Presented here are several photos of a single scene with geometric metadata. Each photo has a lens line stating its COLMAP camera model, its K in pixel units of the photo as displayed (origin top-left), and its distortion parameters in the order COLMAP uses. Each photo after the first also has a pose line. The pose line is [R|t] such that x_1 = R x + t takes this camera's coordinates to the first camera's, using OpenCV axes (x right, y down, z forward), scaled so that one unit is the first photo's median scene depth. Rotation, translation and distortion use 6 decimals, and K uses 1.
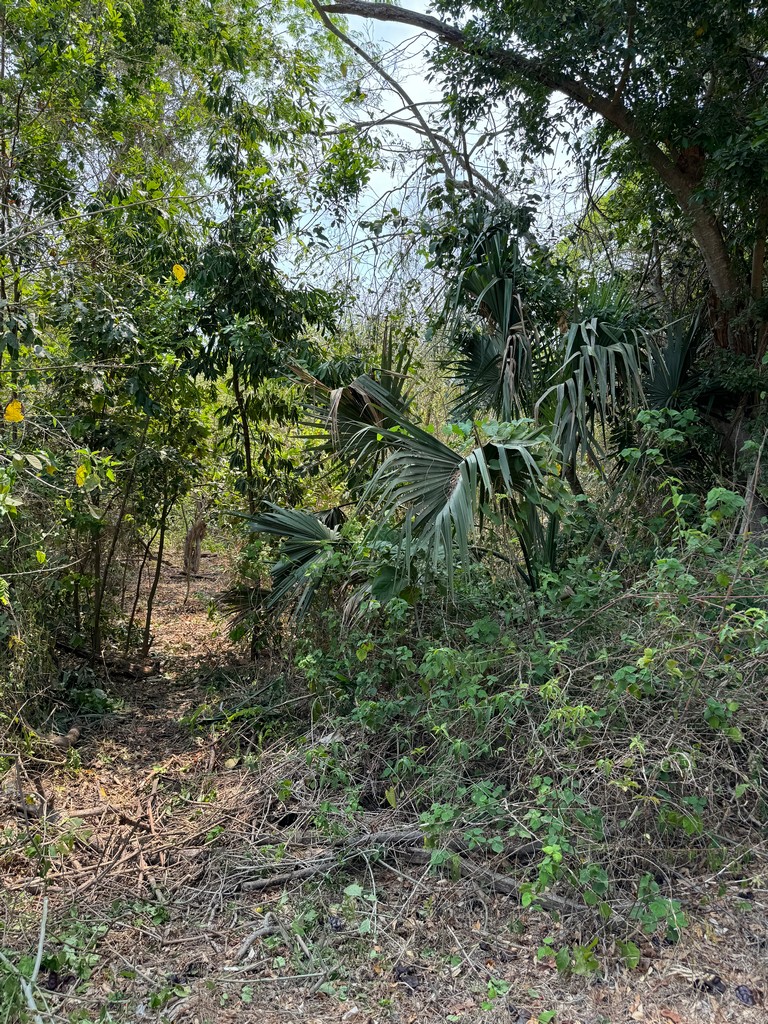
lens RADIAL K [[714.6, 0, 384.0], [0, 714.6, 512.0], [0, 0, 1]] dist [0.066019, -0.085705]
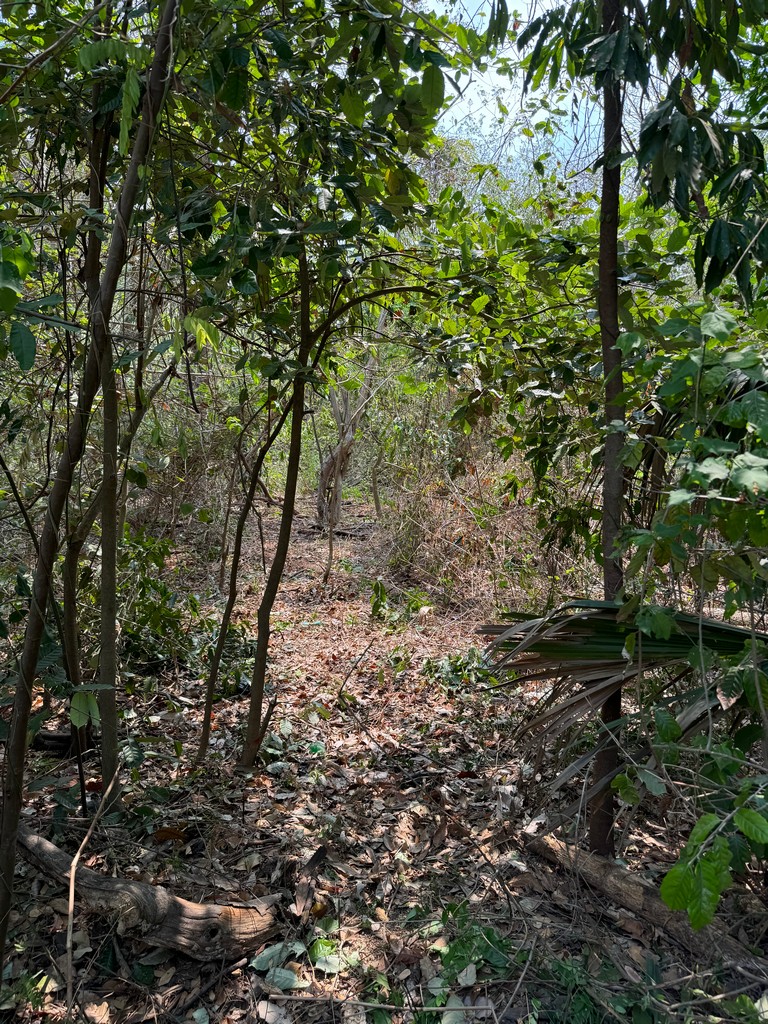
lens RADIAL K [[714.6, 0, 384.0], [0, 714.6, 512.0], [0, 0, 1]] dist [0.066019, -0.085705]
pose [[0.987647, 0.019111, -0.155523, -0.294698], [-0.008566, 0.997635, 0.068191, 0.067800], [0.156458, -0.066017, 0.985476, 0.919120]]
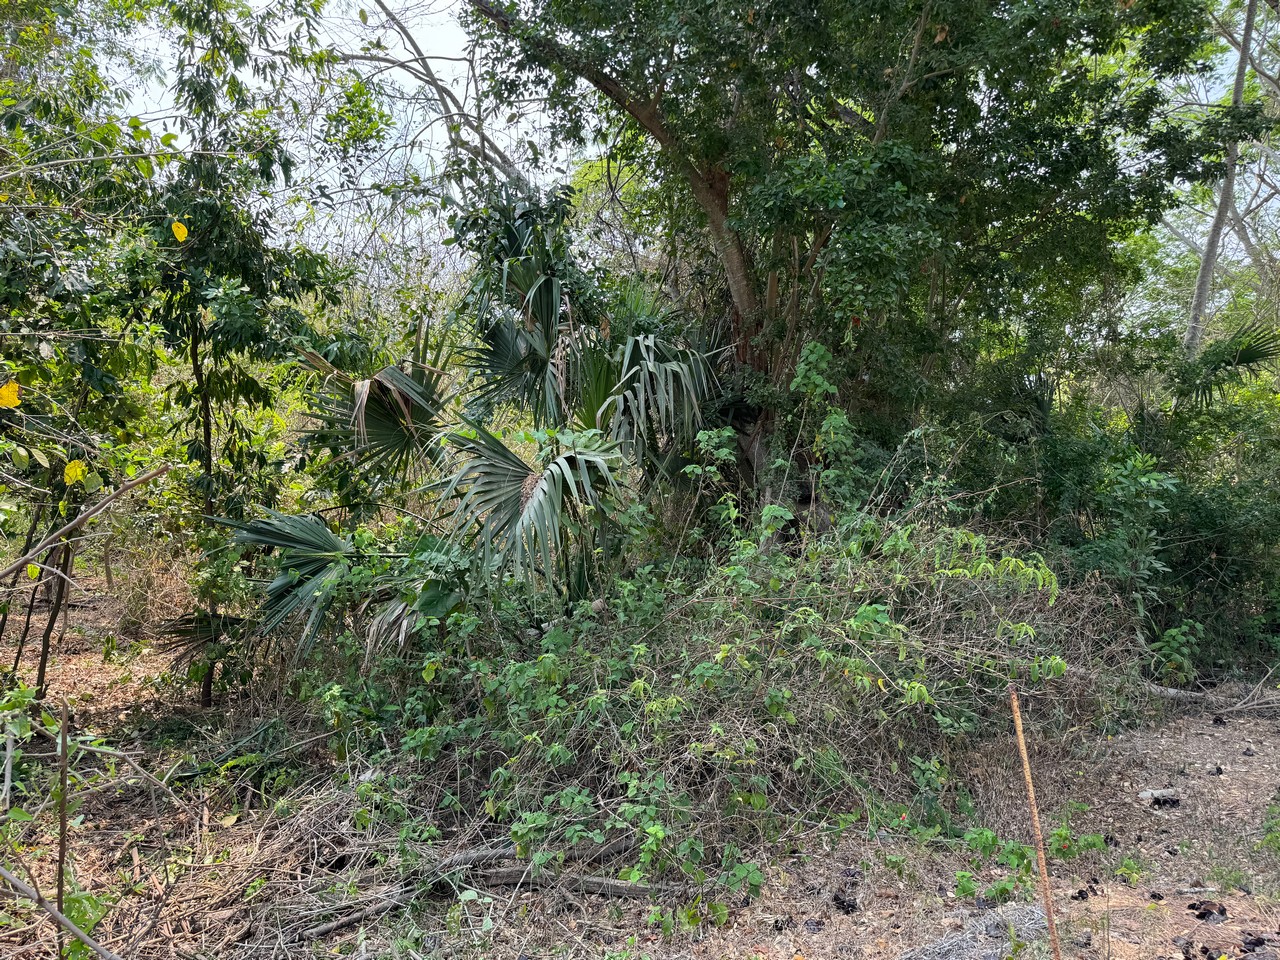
lens RADIAL K [[893.3, 0, 640.7], [0, 893.3, 472.1], [0, 0, 1]] dist [0.066019, -0.085705]
pose [[0.933017, 0.030095, 0.358572, -0.132063], [-0.011732, 0.998511, -0.053278, -0.002759], [-0.359642, 0.045503, 0.931980, -0.135638]]
